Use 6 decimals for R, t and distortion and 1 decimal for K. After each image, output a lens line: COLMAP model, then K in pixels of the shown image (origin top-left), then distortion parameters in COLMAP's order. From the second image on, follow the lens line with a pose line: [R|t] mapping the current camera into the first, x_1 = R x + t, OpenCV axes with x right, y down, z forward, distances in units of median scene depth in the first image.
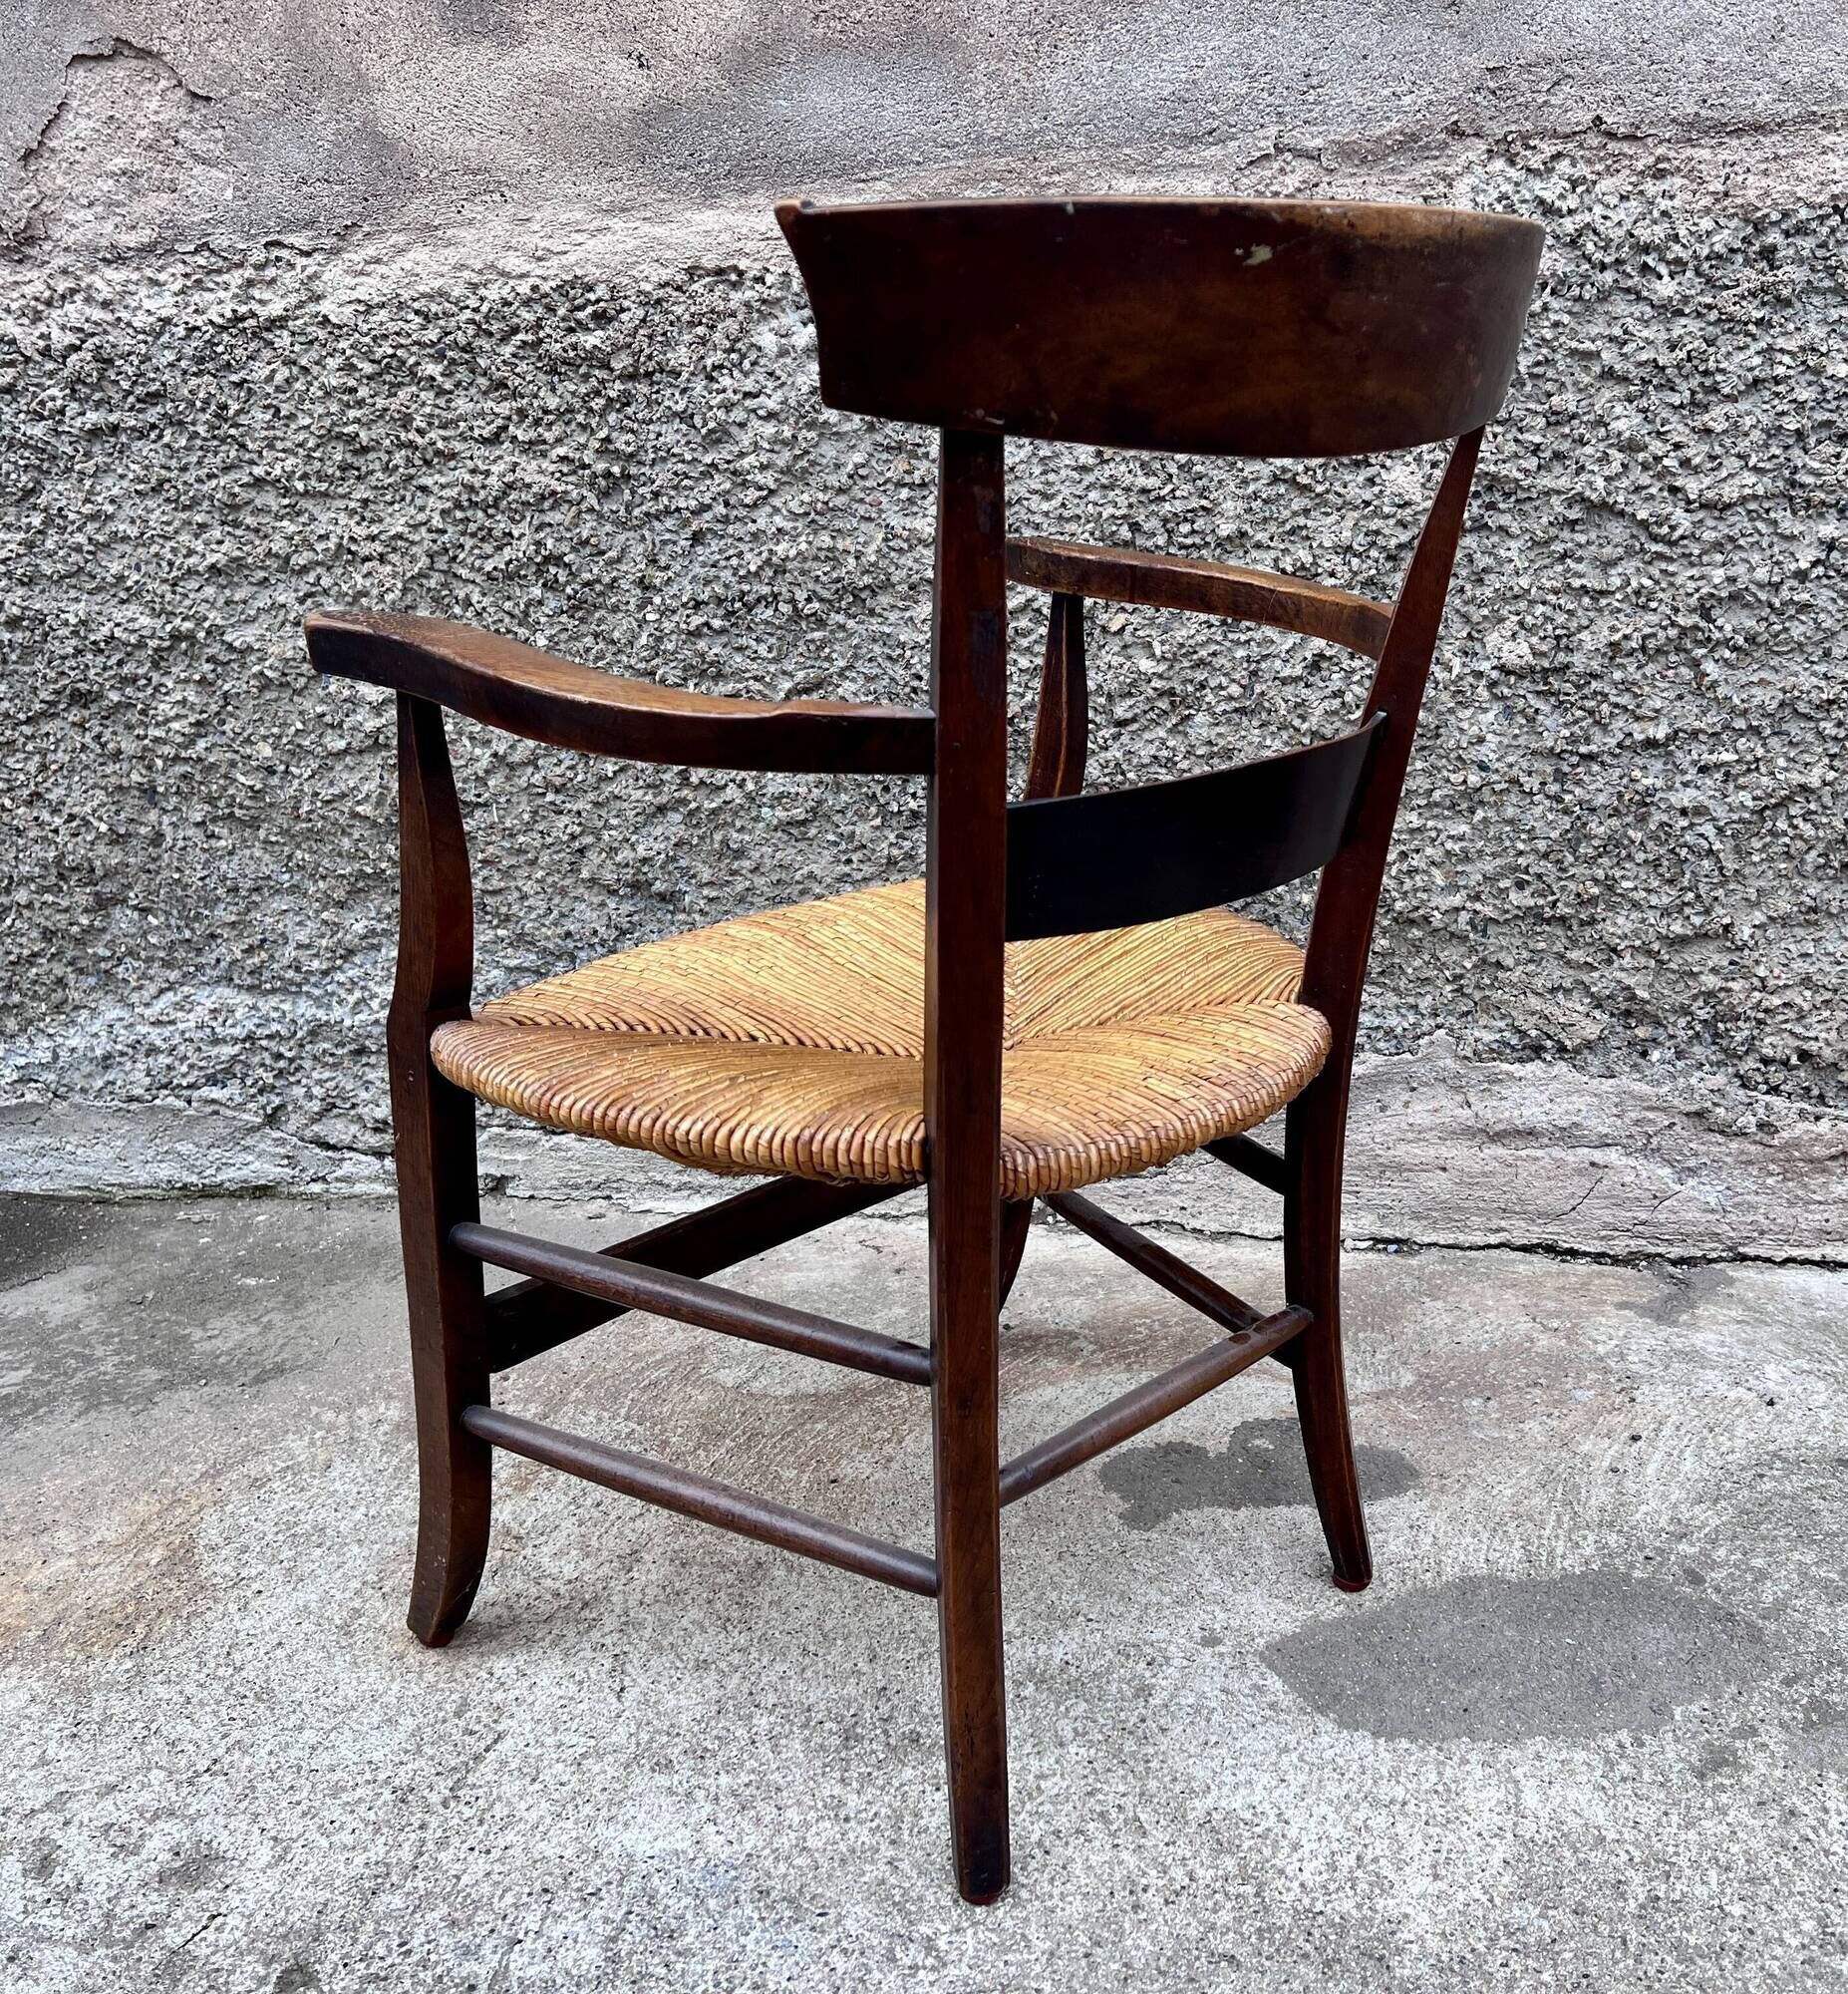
lens RADIAL K [[2010.0, 0, 1054.1], [0, 2010.0, 995.7], [0, 0, 1]] dist [0.049065, -0.080073]
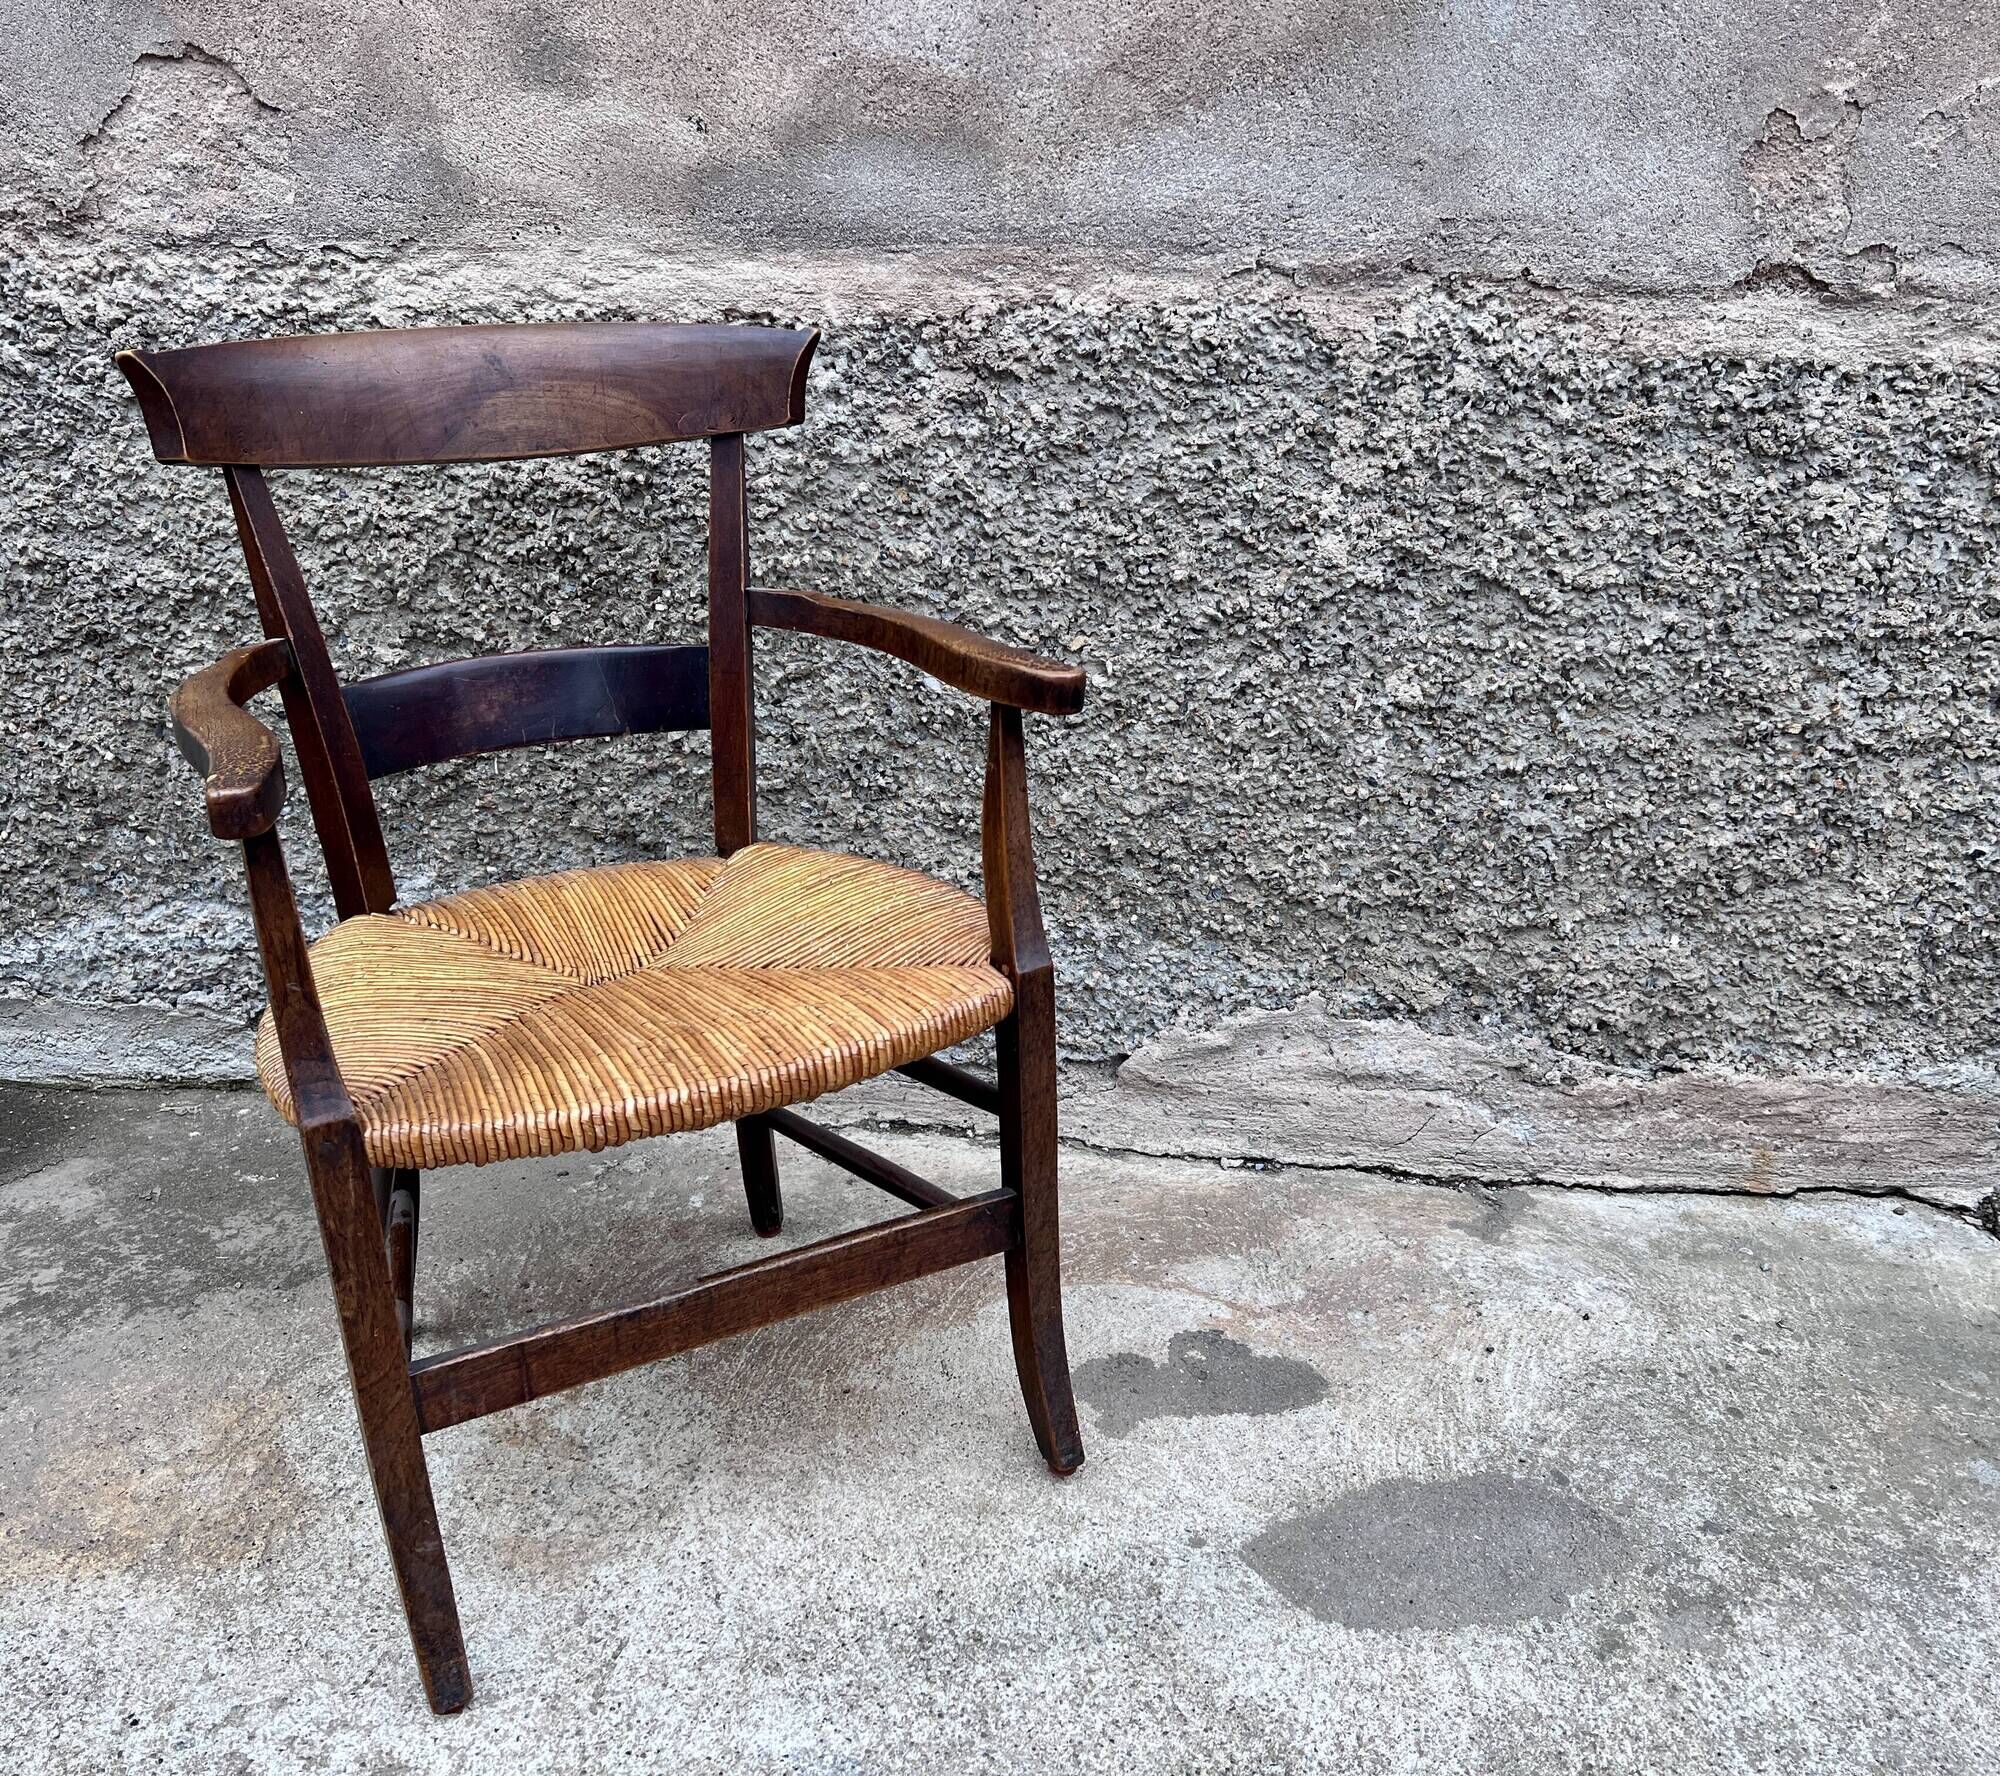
lens RADIAL K [[1784.7, 0, 980.0], [0, 1784.7, 880.0], [0, 0, 1]] dist [0.064492, -0.114680]
pose [[0.987625, 0.036252, 0.152587, -0.176835], [-0.044499, 0.997707, 0.050989, -0.098439], [-0.150389, -0.057148, 0.986974, -0.022367]]
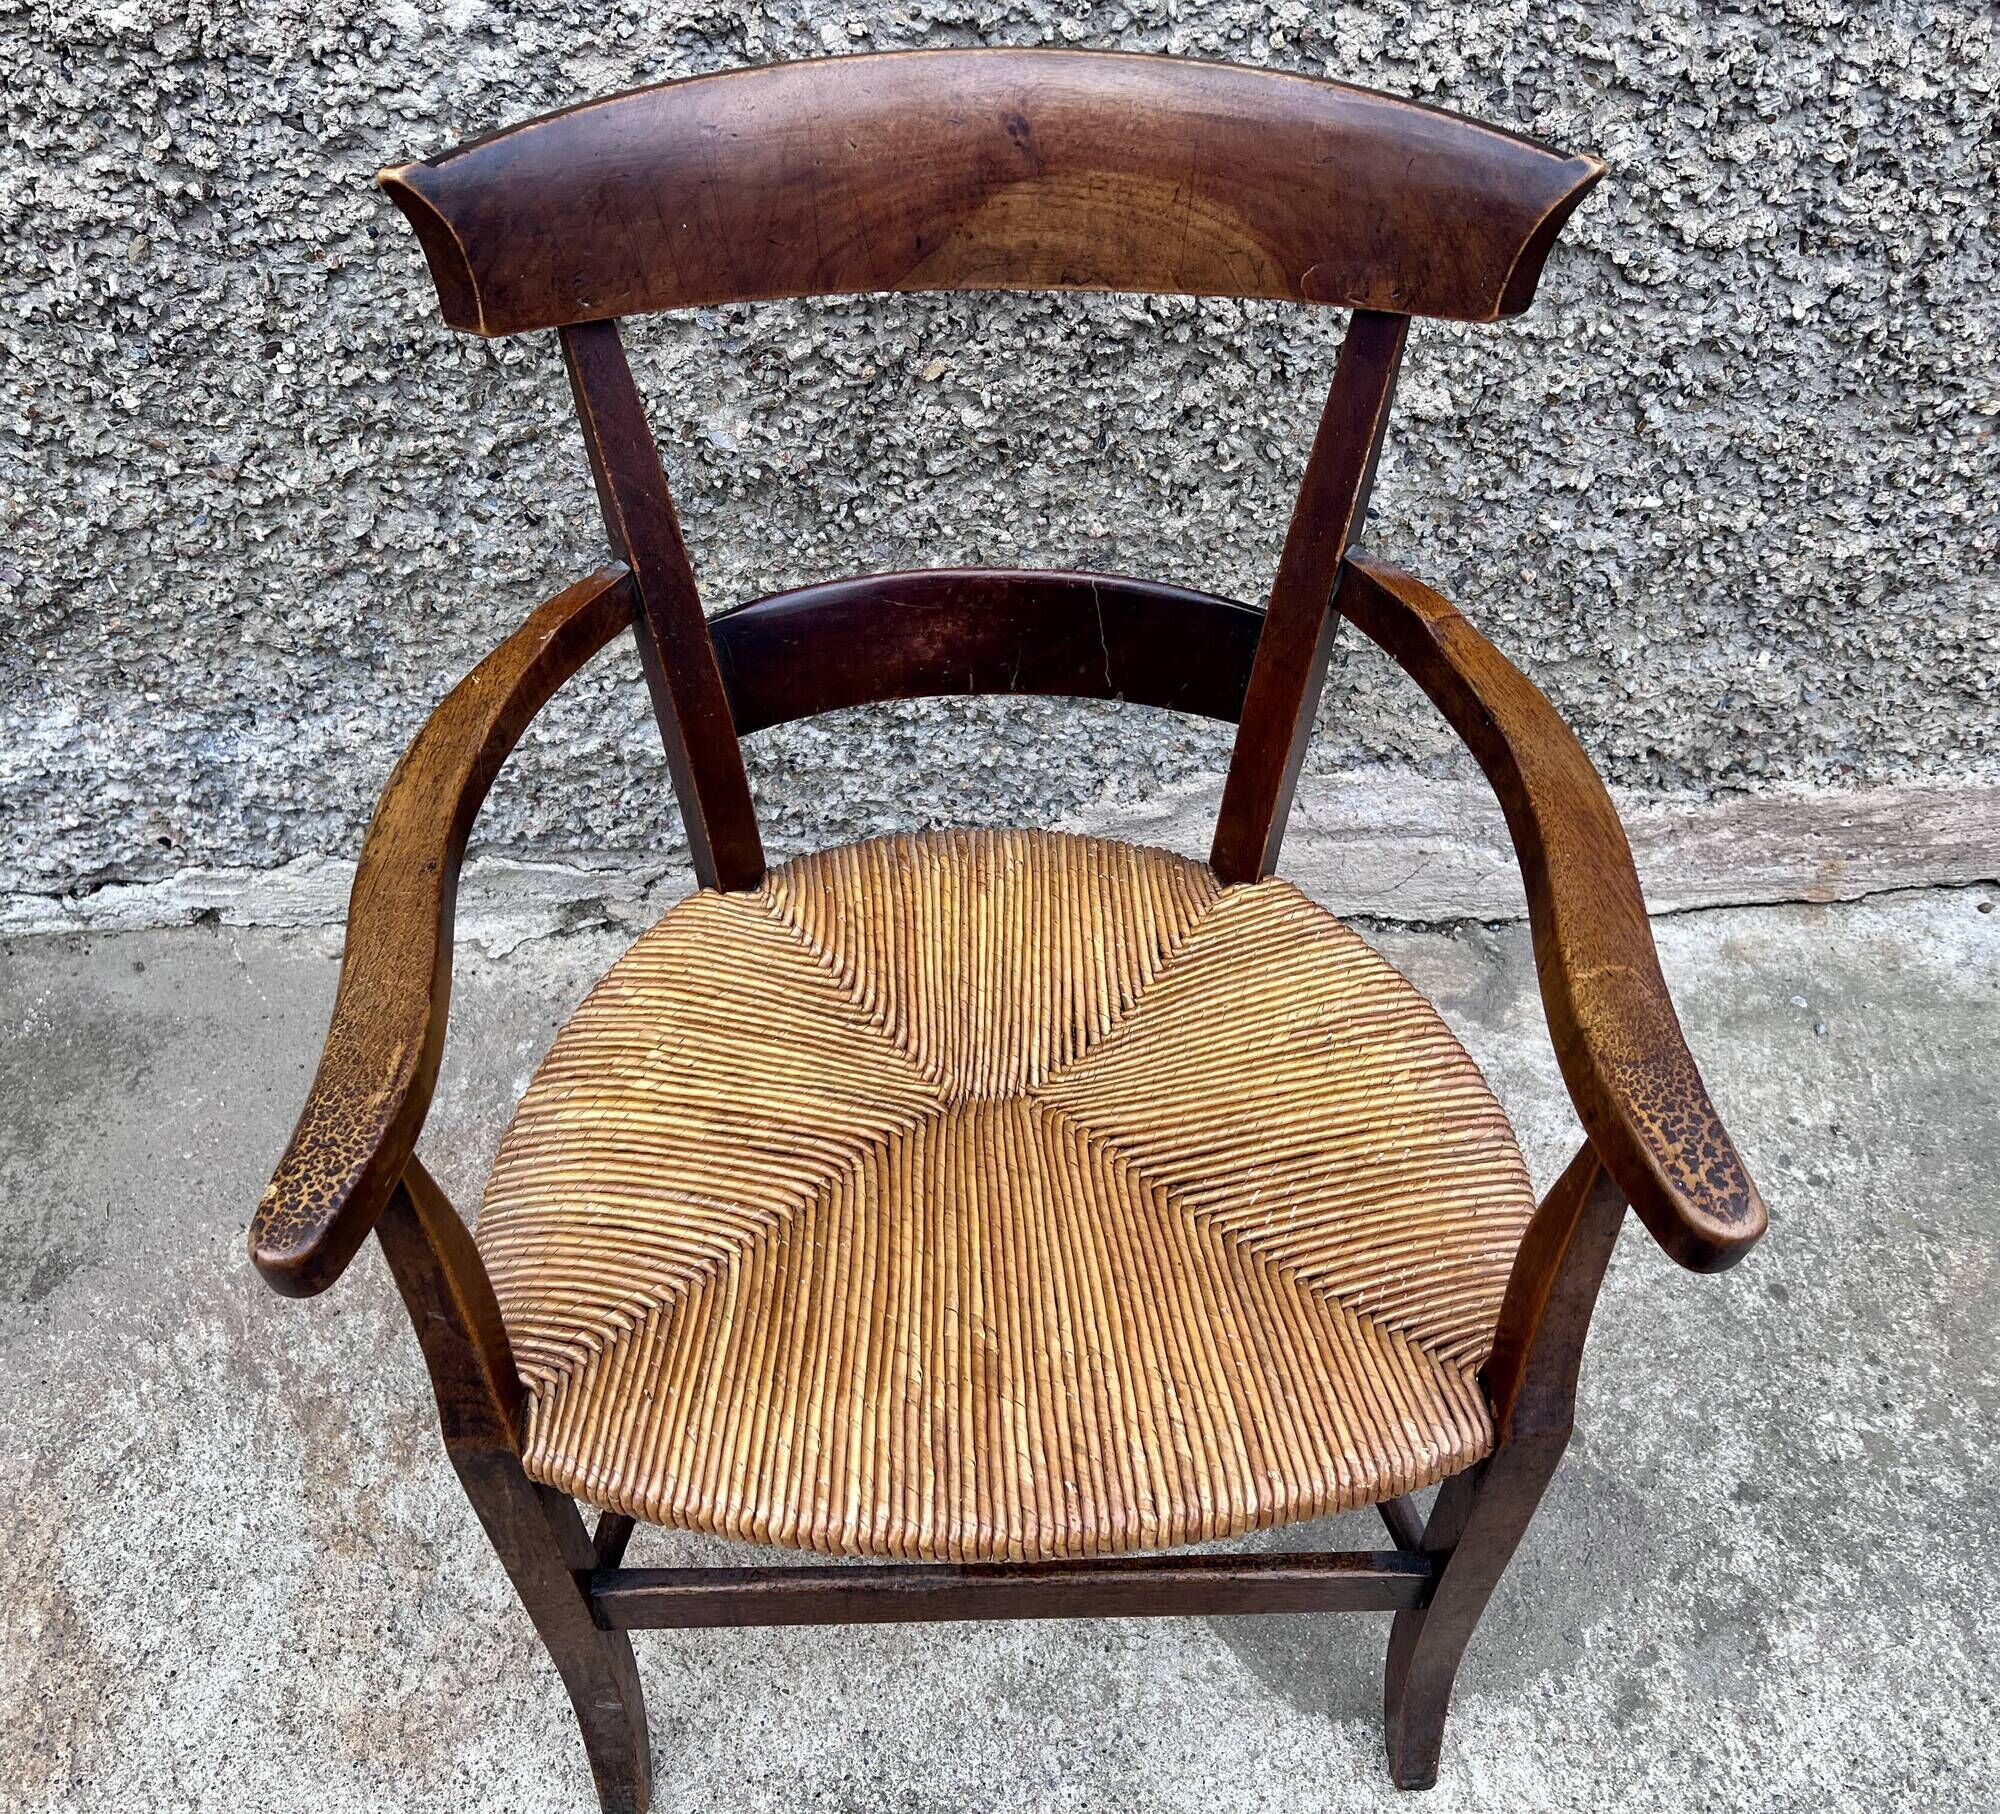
lens RADIAL K [[1839.4, 0, 949.7], [0, 1839.4, 890.3], [0, 0, 1]] dist [0.000767, 0.020365]
pose [[0.978470, -0.133397, 0.157485, -0.098706], [0.031241, 0.849987, 0.525876, -0.383494], [-0.204010, -0.509634, 0.835855, 0.312787]]
